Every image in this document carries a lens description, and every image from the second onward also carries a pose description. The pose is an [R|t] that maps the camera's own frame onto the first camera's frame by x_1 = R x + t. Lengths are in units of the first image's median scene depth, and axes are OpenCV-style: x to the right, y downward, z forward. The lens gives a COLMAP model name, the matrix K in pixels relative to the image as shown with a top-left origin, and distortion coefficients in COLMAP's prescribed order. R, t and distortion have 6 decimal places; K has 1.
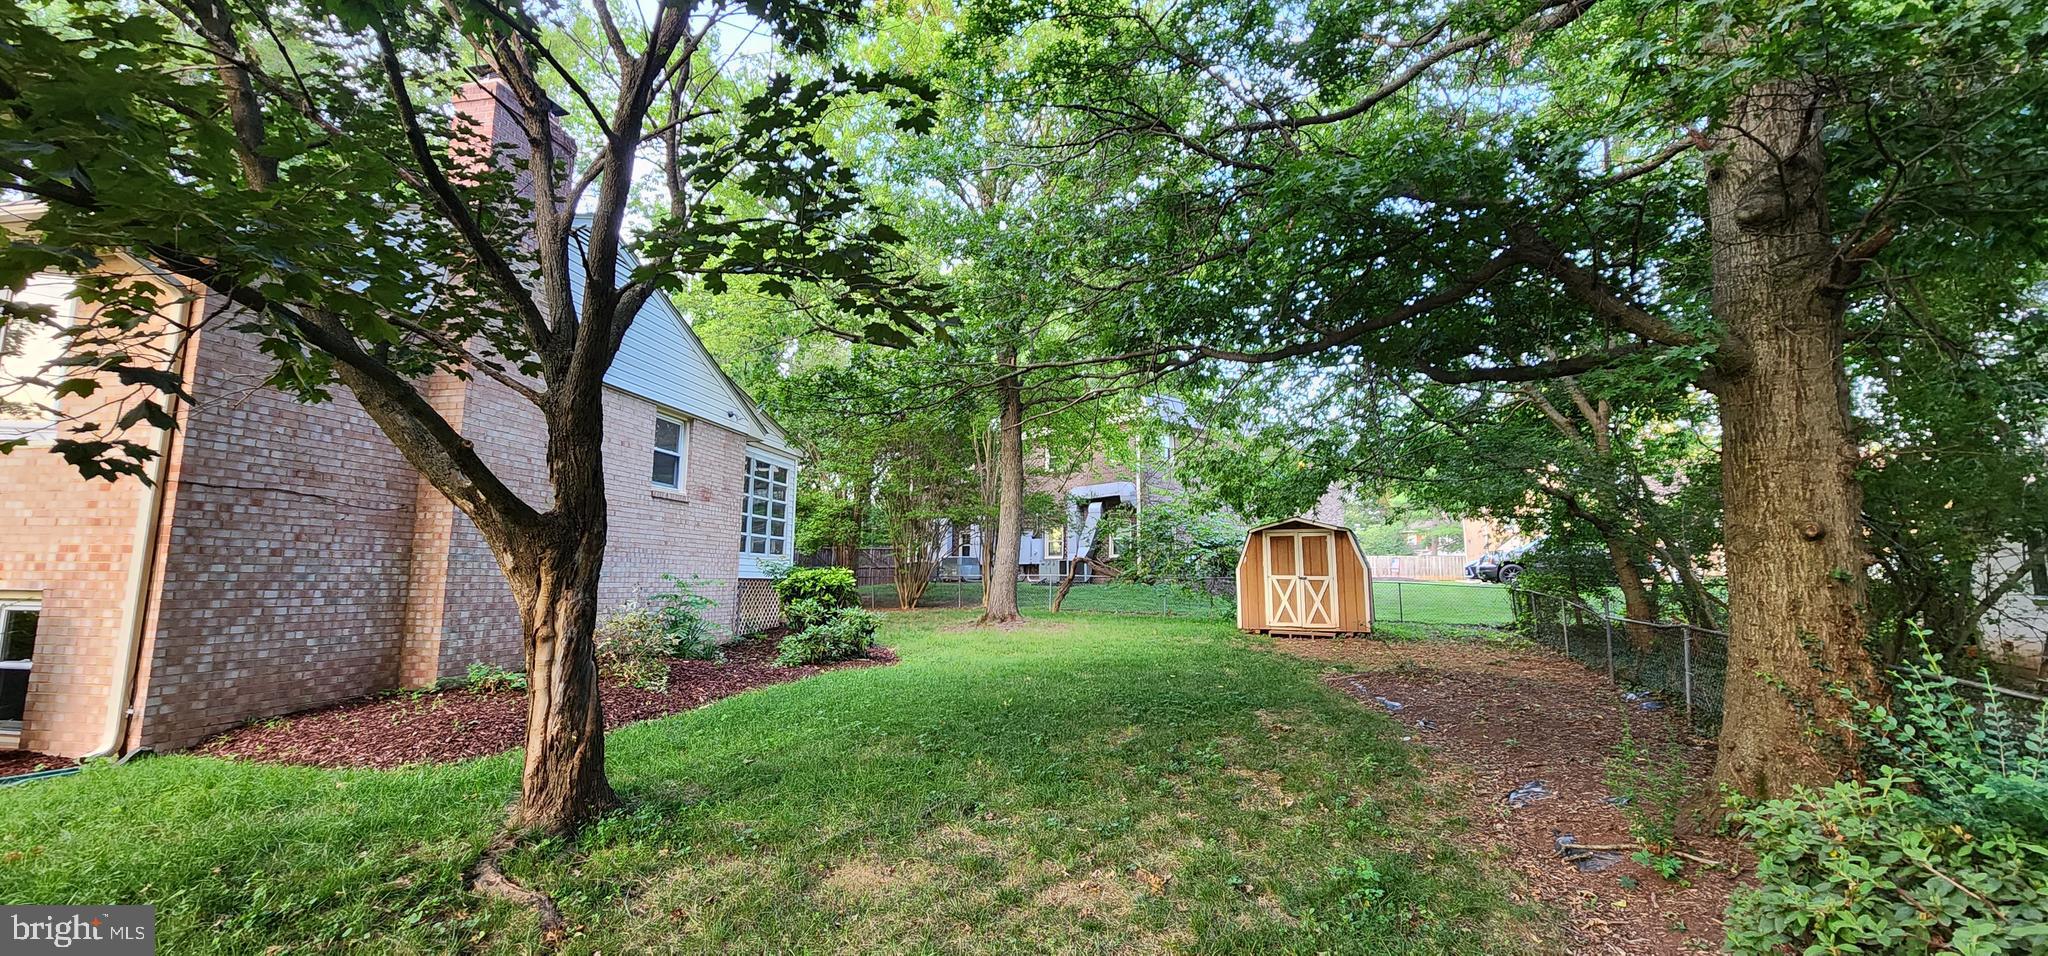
lens RADIAL K [[824.0, 0, 981.1], [0, 824.0, 469.8], [0, 0, 1]] dist [0.000225, 0.000167]
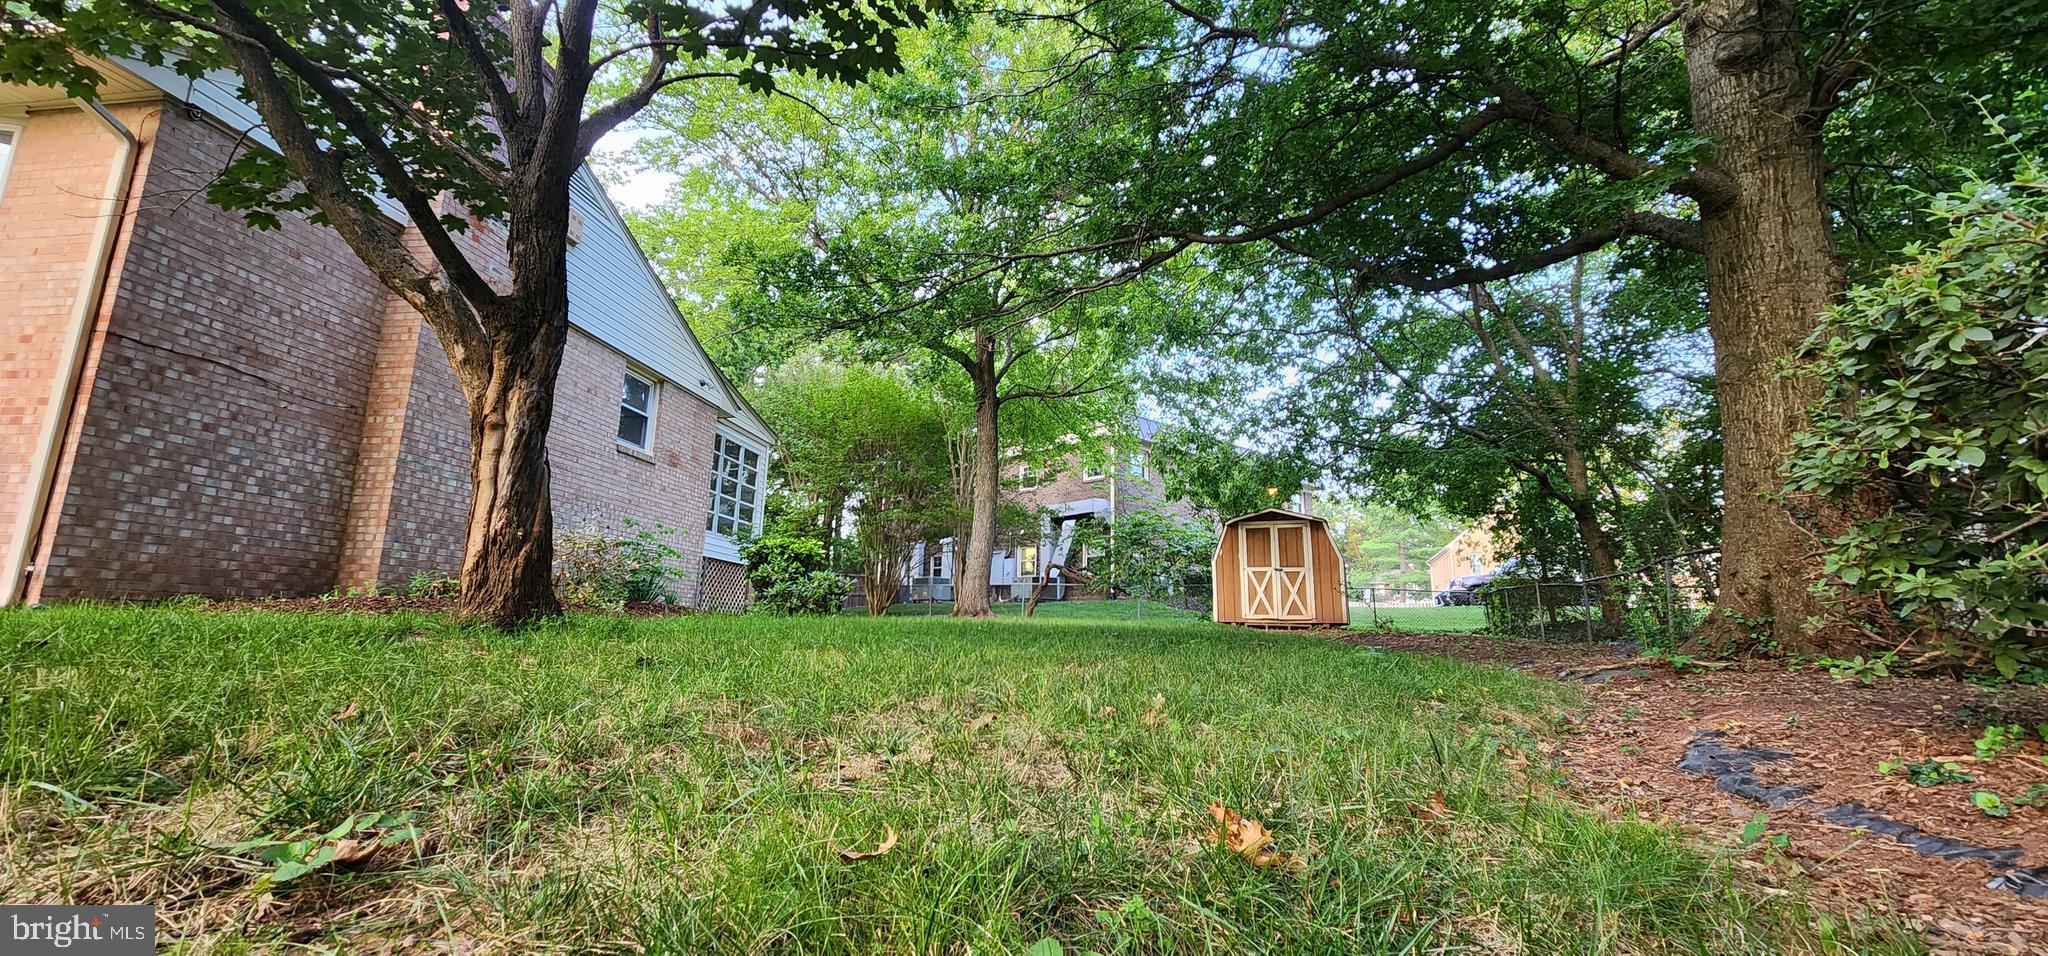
lens RADIAL K [[824.0, 0, 981.1], [0, 824.0, 469.8], [0, 0, 1]] dist [0.000225, 0.000167]
pose [[0.999232, 0.021220, 0.032931, -0.005905], [-0.019041, 0.997697, -0.065106, 0.189620], [-0.034237, 0.064429, 0.997335, 0.035413]]
